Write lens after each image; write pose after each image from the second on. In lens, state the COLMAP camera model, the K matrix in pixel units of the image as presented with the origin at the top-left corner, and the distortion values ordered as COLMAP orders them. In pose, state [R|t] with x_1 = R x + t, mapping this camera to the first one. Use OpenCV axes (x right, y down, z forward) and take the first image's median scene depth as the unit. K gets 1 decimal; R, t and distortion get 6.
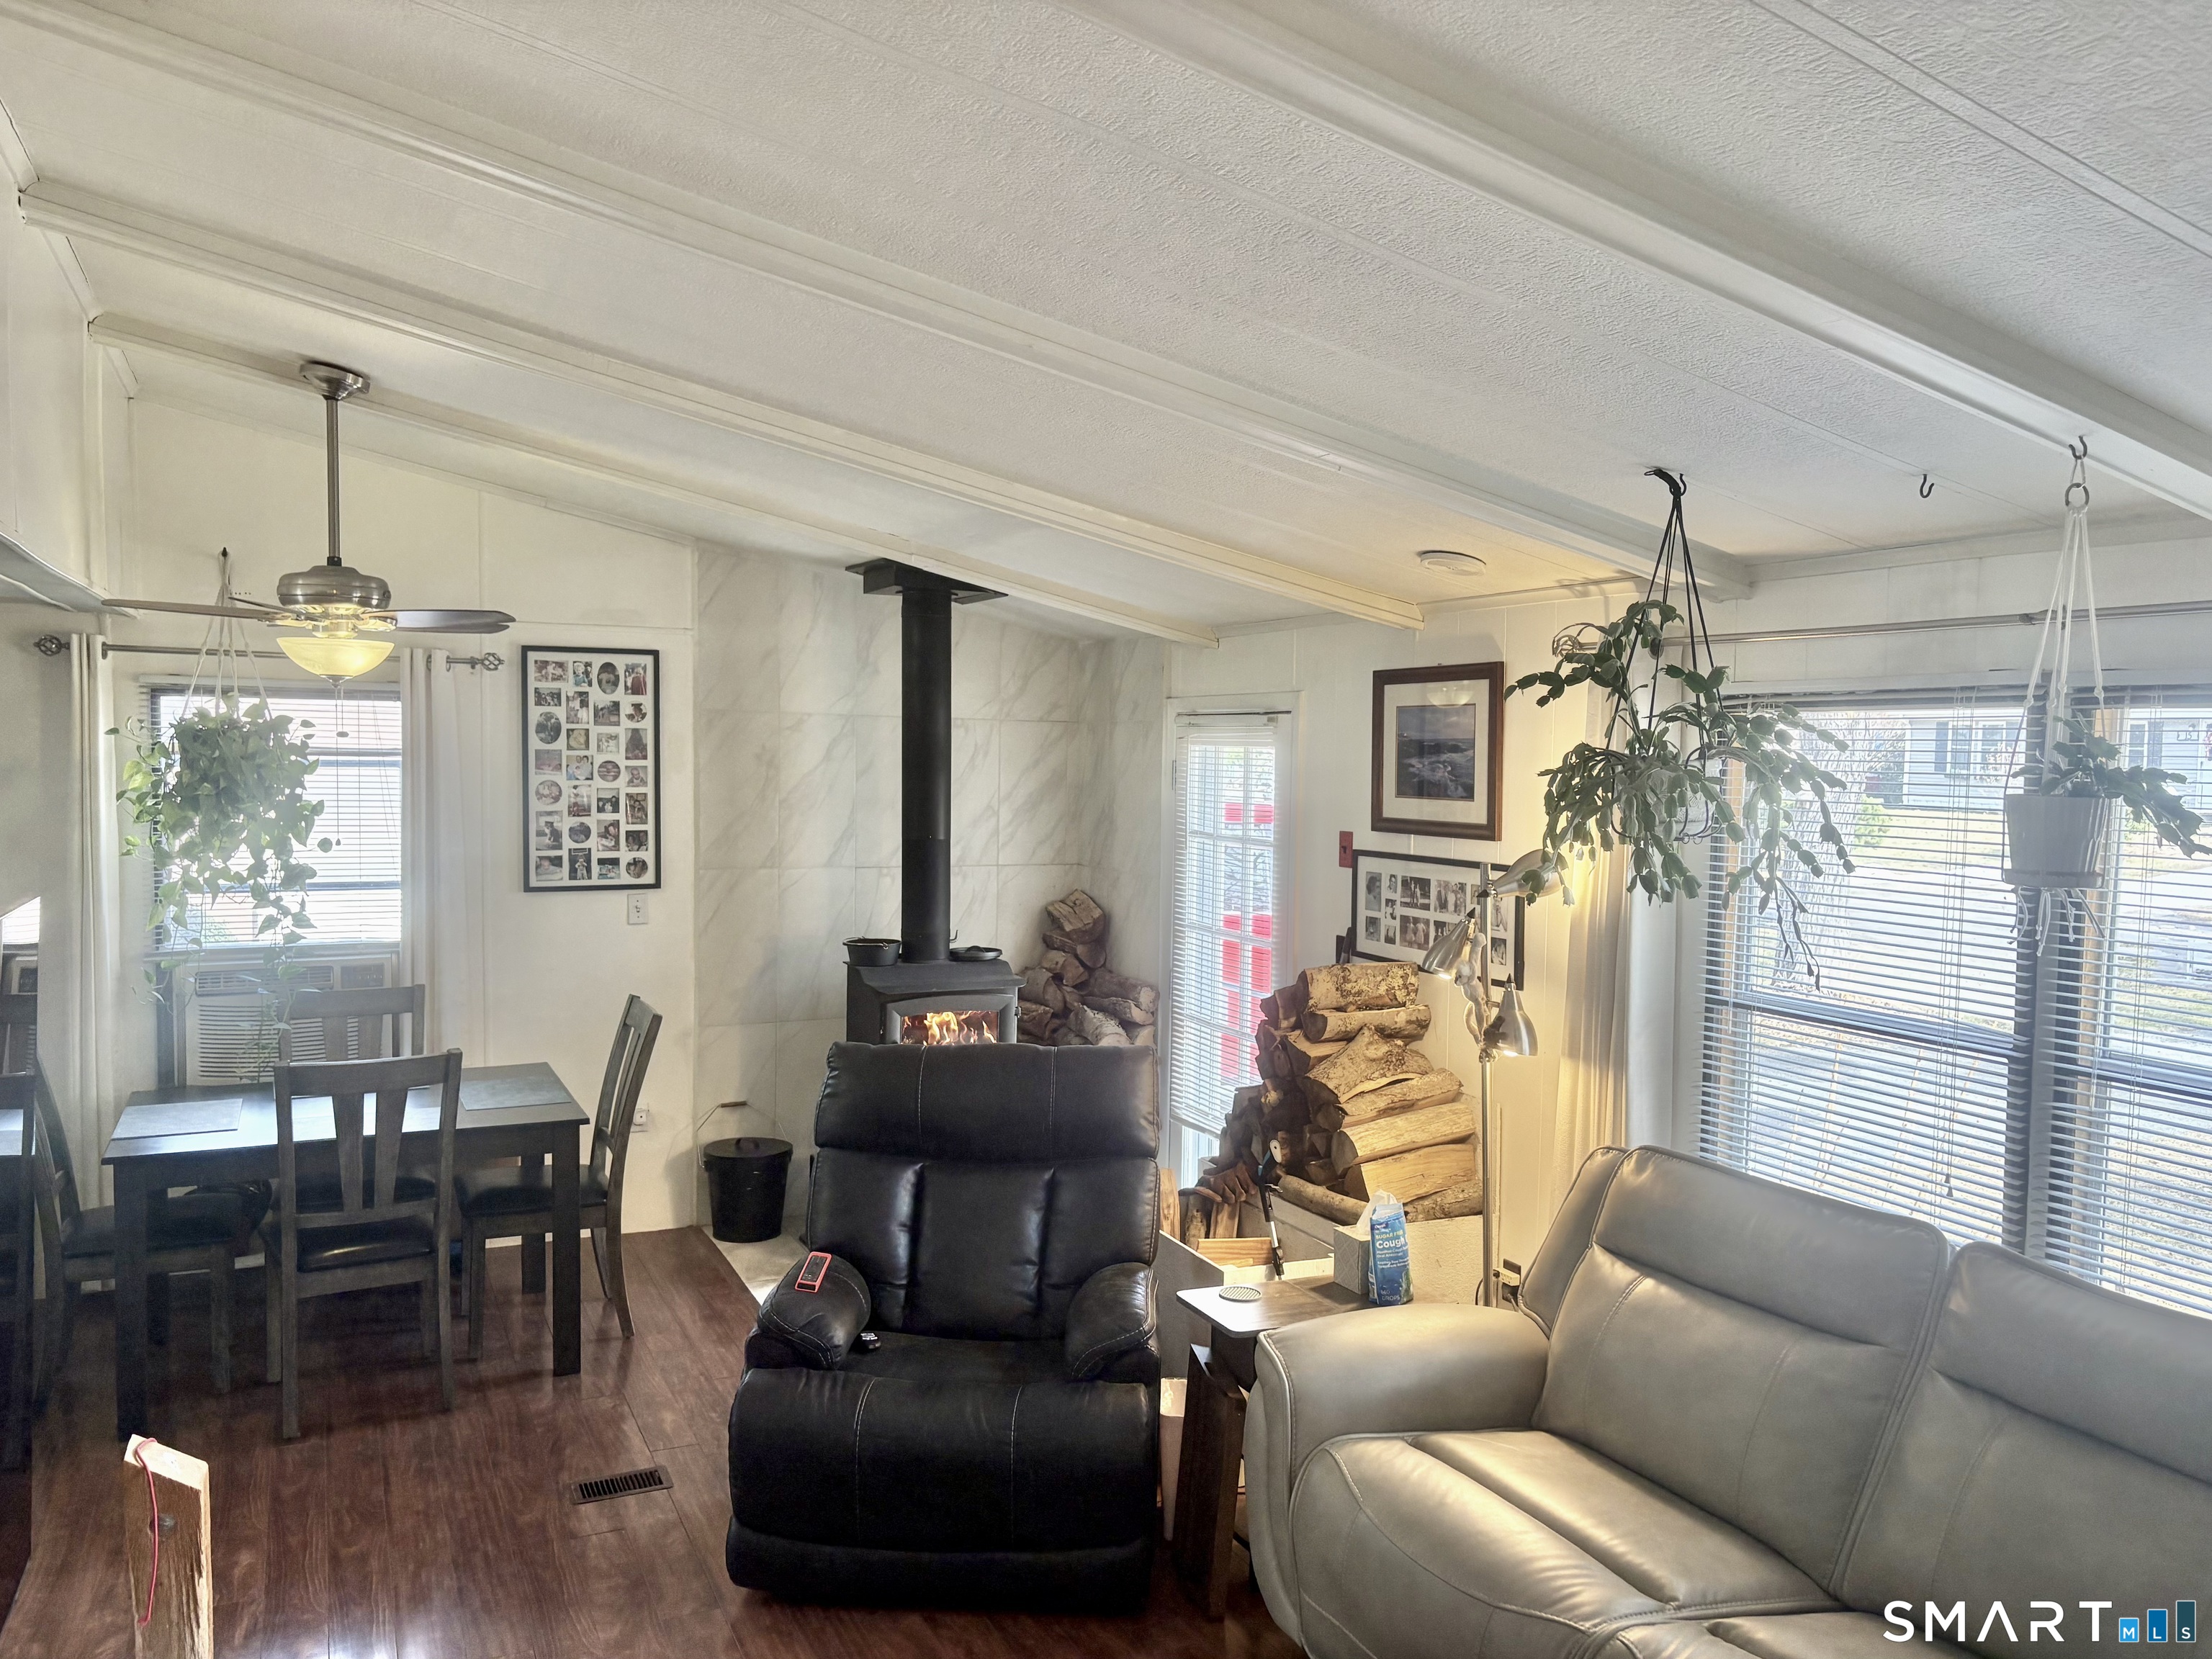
lens RADIAL K [[1693.9, 0, 1093.1], [0, 1693.9, 838.8], [0, 0, 1]] dist [0.046065, -0.065187]
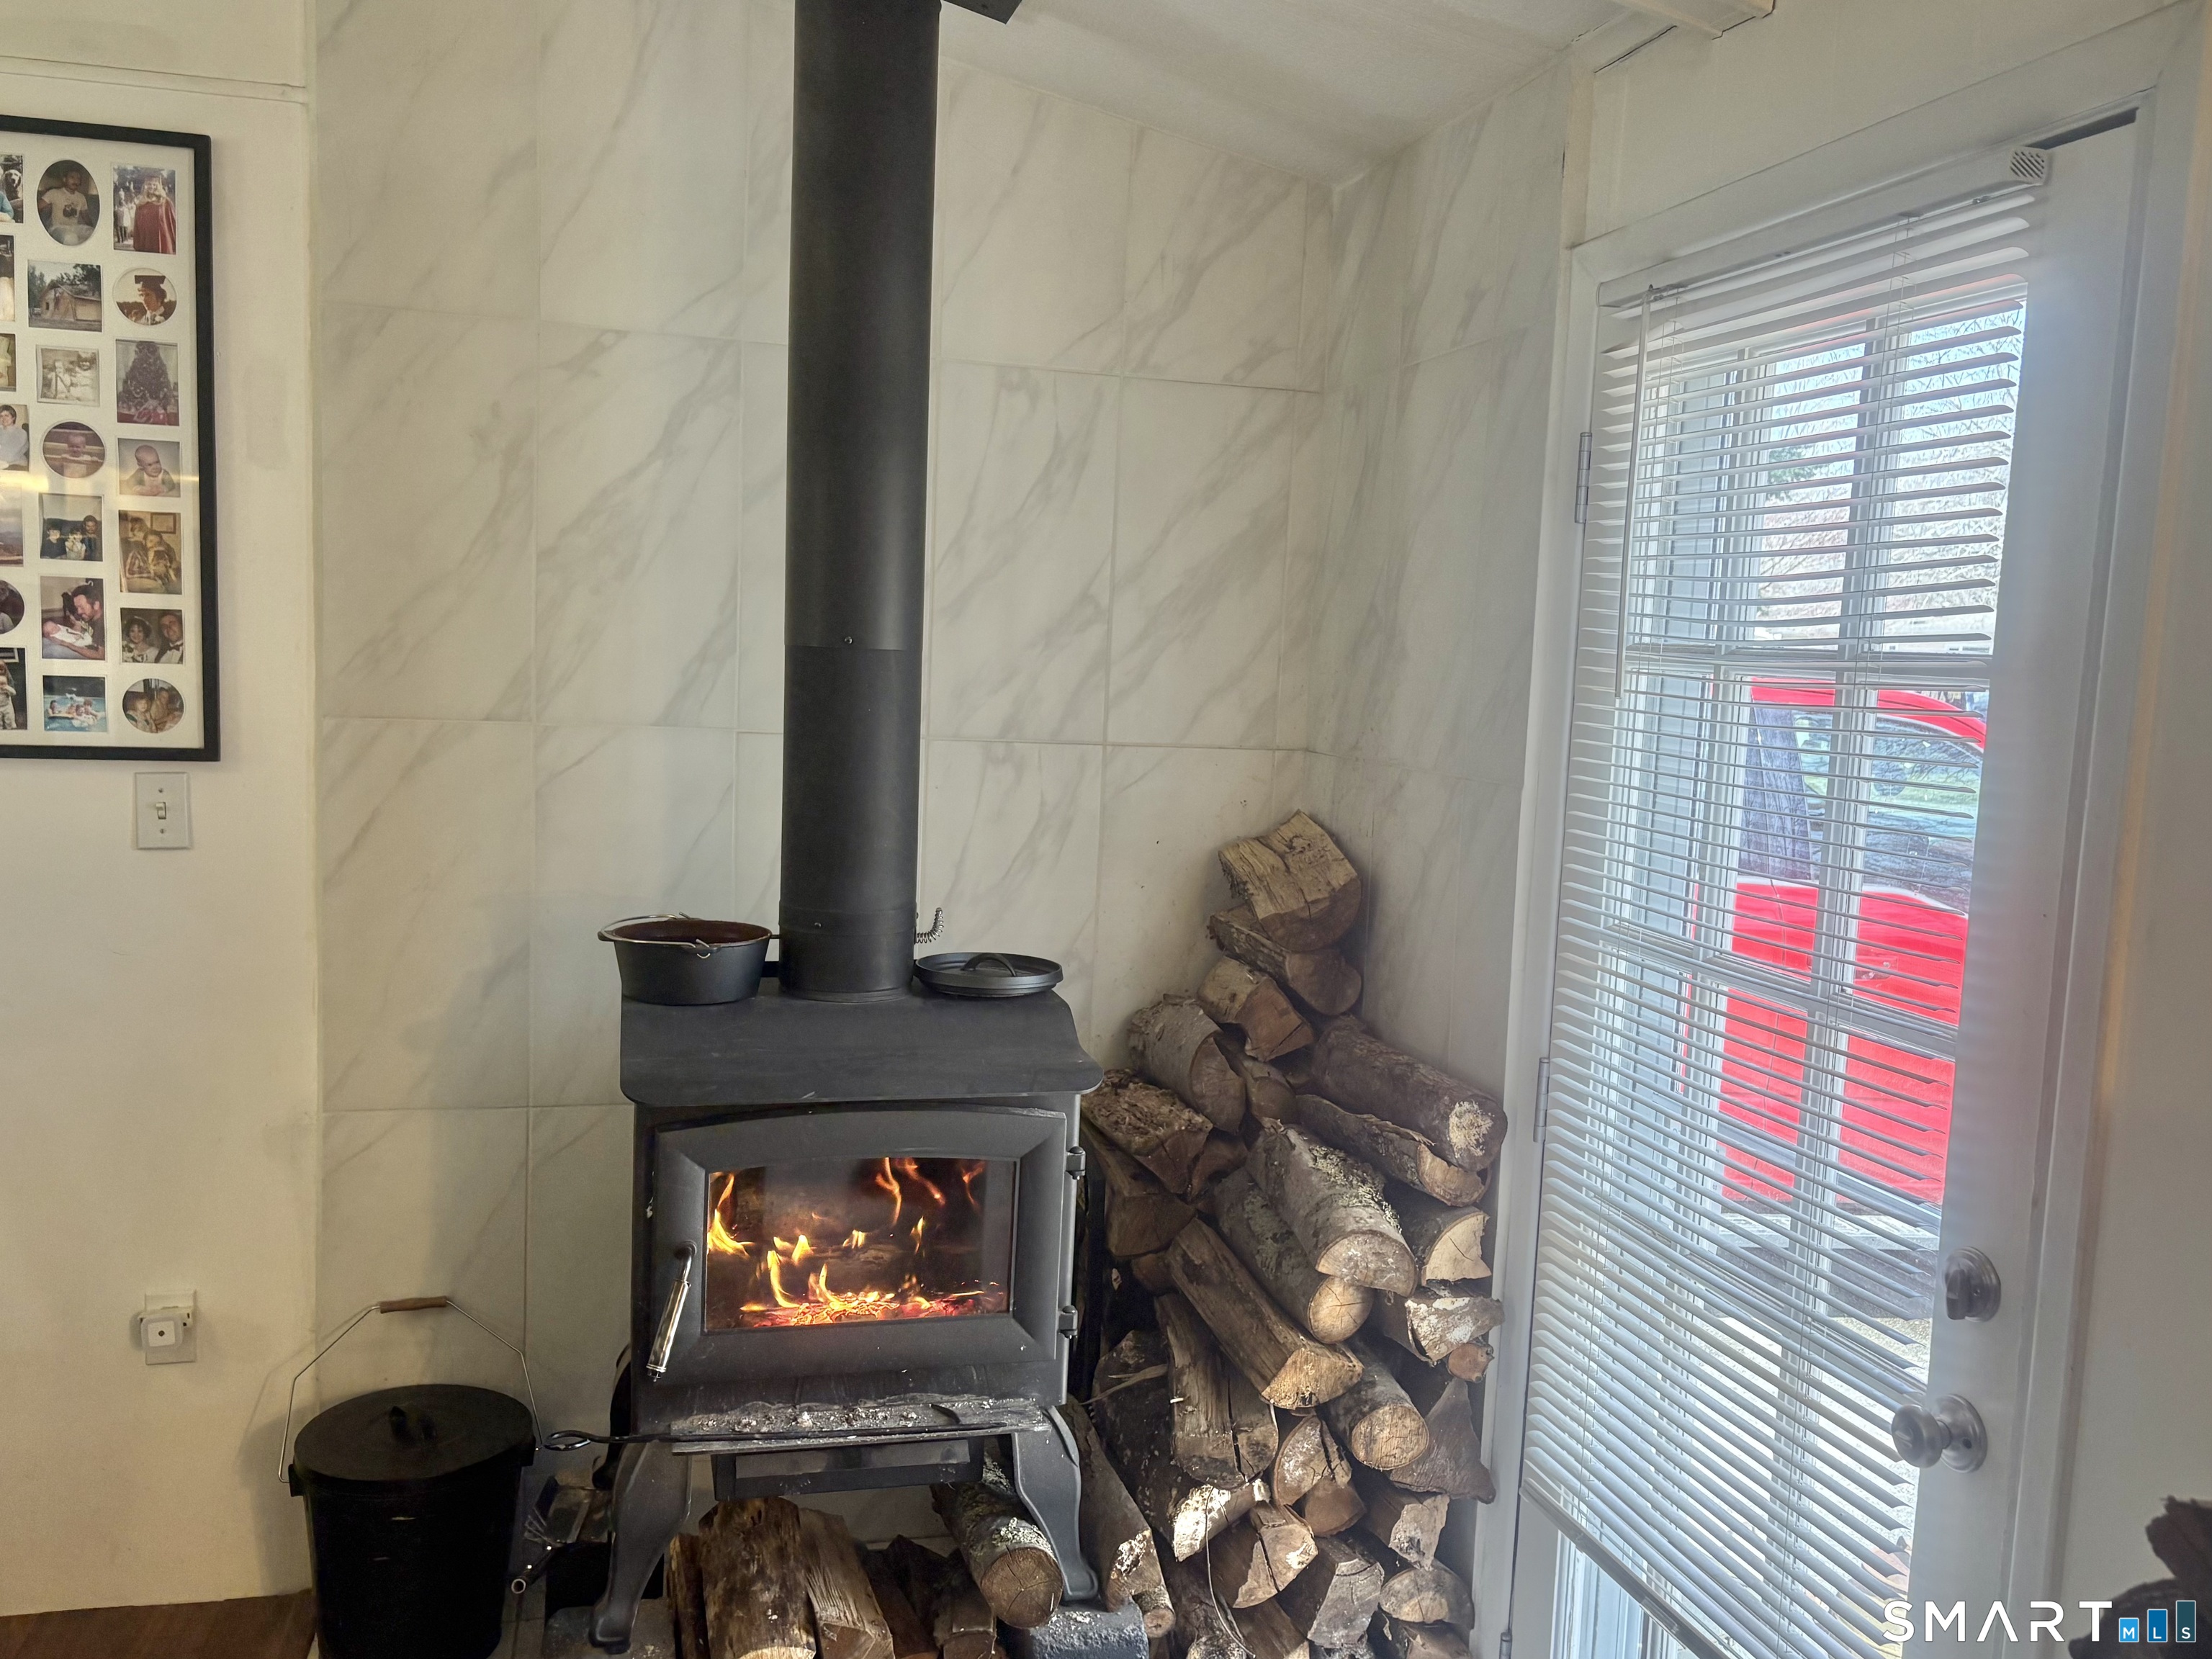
lens RADIAL K [[1693.9, 0, 1093.1], [0, 1693.9, 838.8], [0, 0, 1]] dist [0.046065, -0.065187]
pose [[0.983249, 0.046263, -0.176301, 0.014971], [-0.038031, 0.998035, 0.049794, 0.019978], [0.178258, -0.042255, 0.983076, 0.652285]]
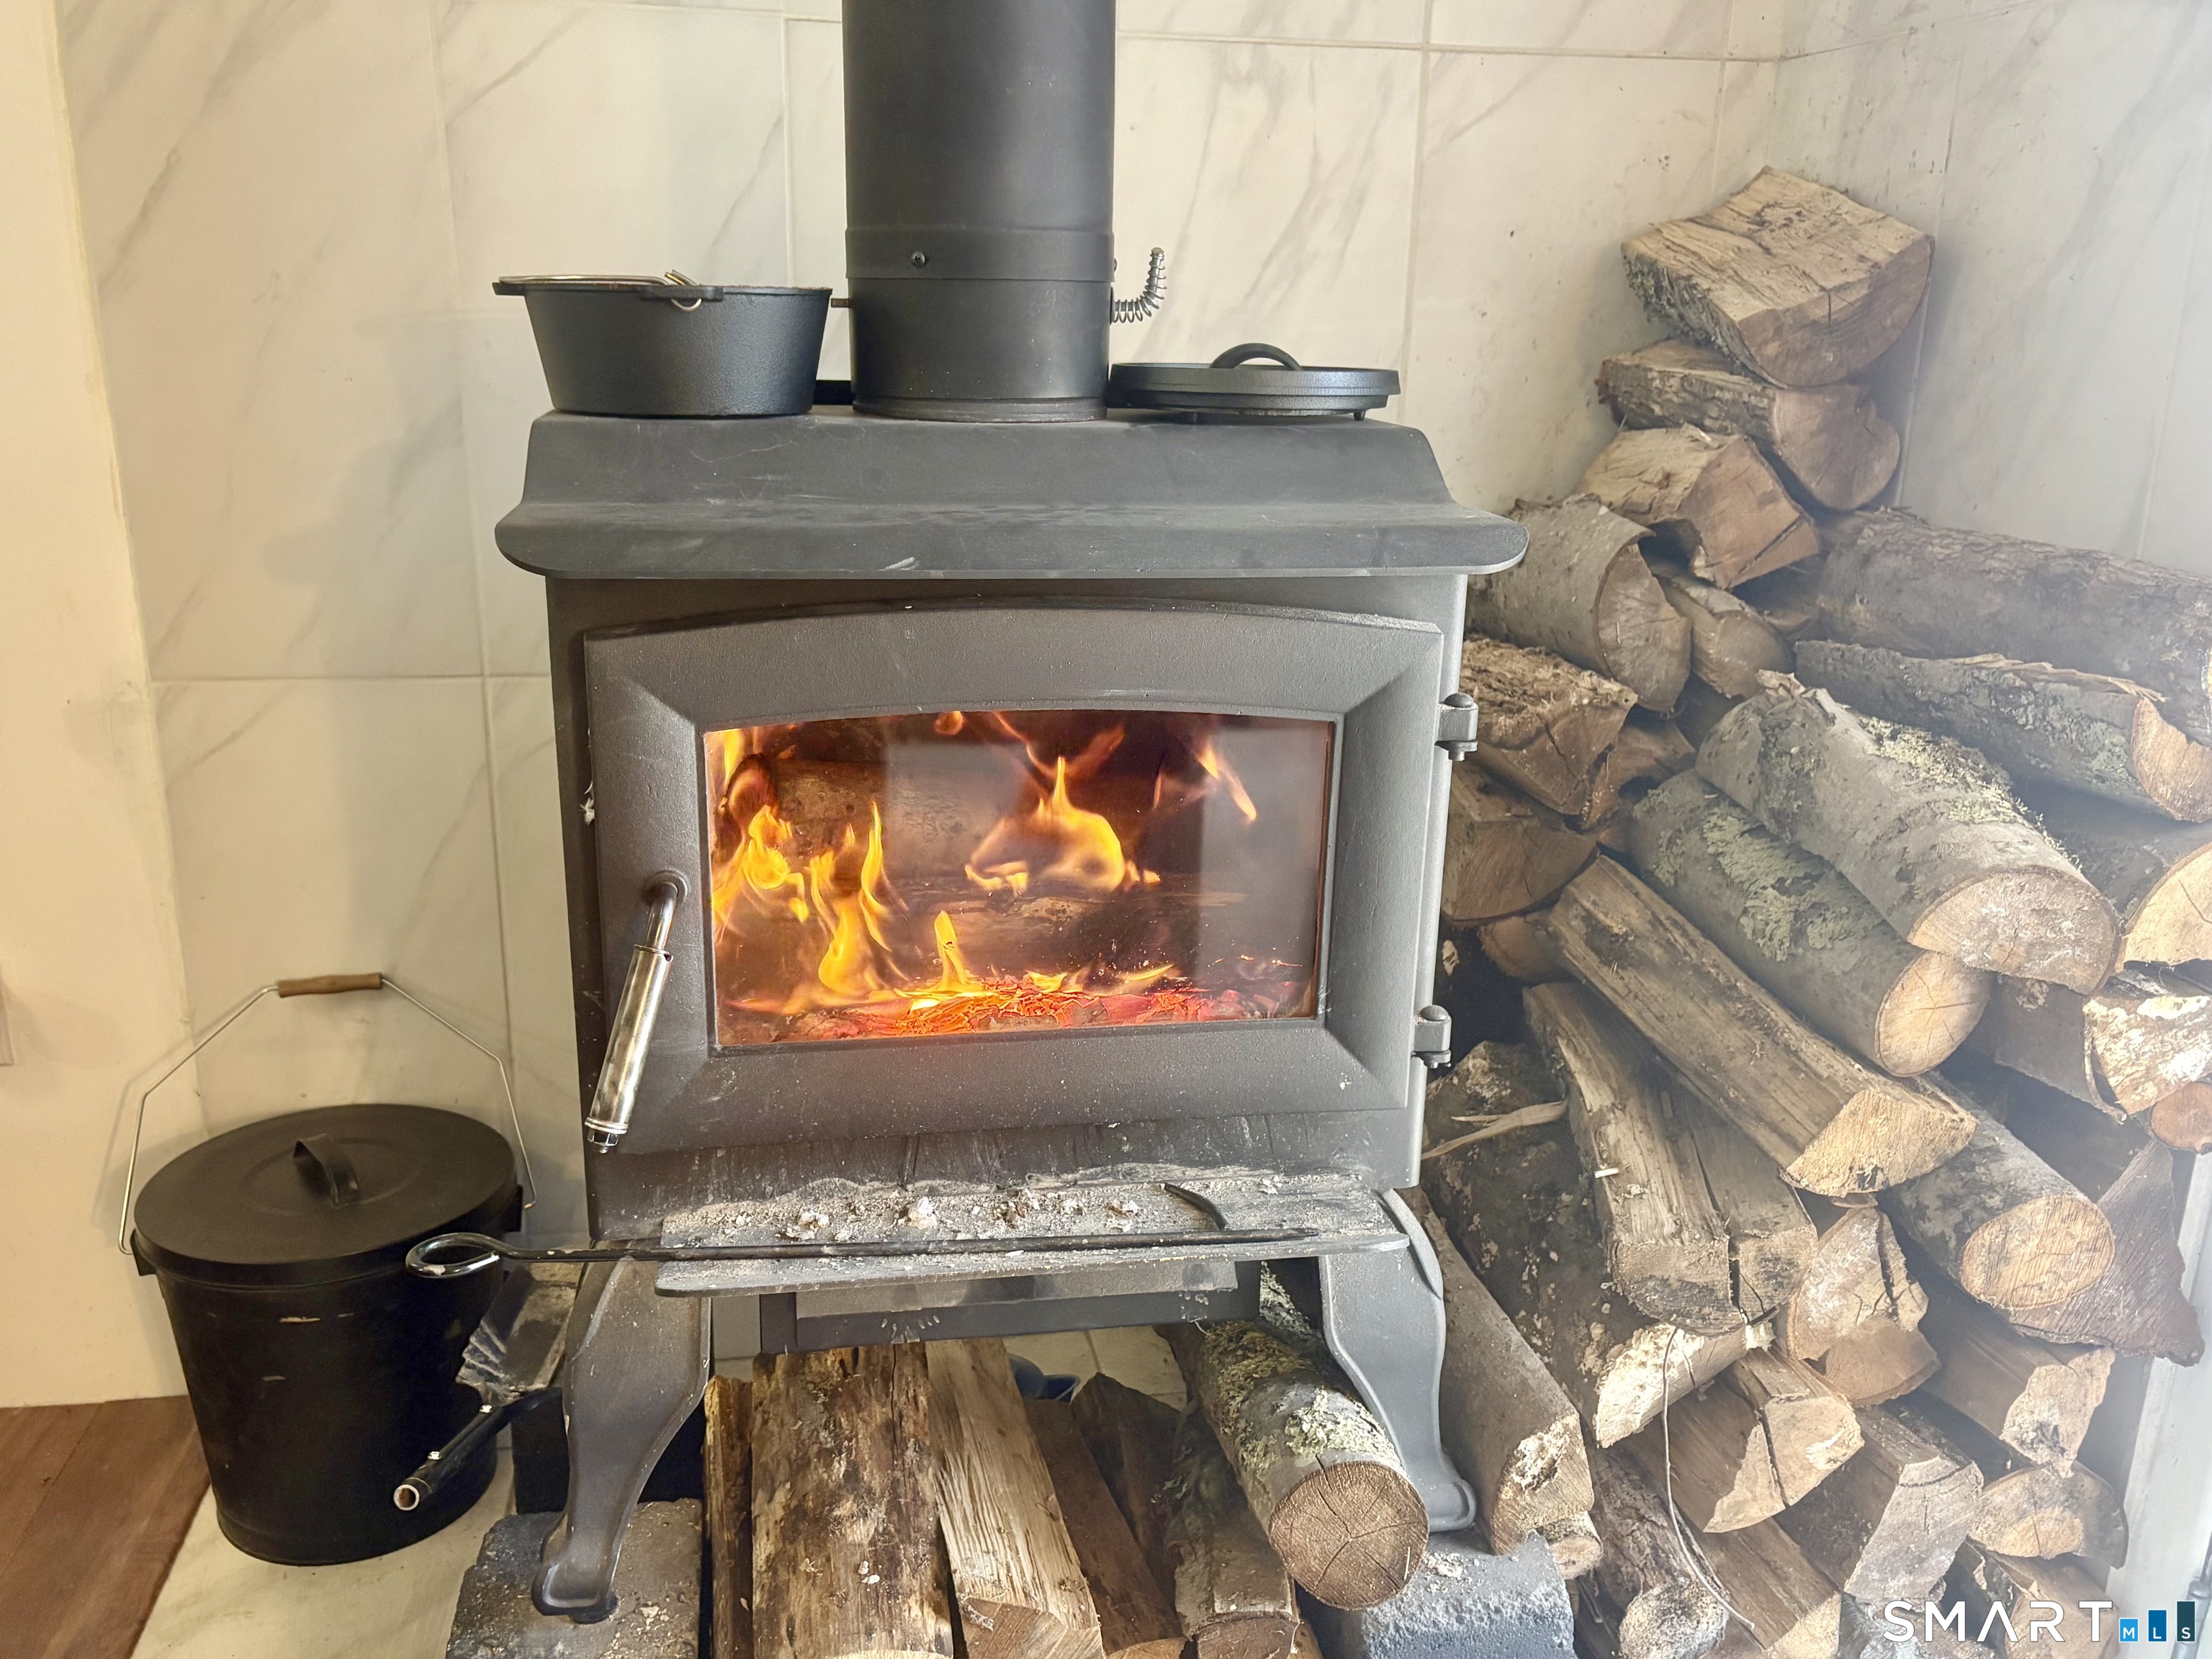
lens RADIAL K [[1681.4, 0, 1113.6], [0, 1681.4, 831.5], [0, 0, 1]] dist [0.077239, -0.099713]
pose [[0.966581, 0.079222, -0.243812, -0.035420], [-0.022657, 0.973731, 0.226569, 0.074018], [0.255357, -0.213474, 0.942986, 0.812634]]
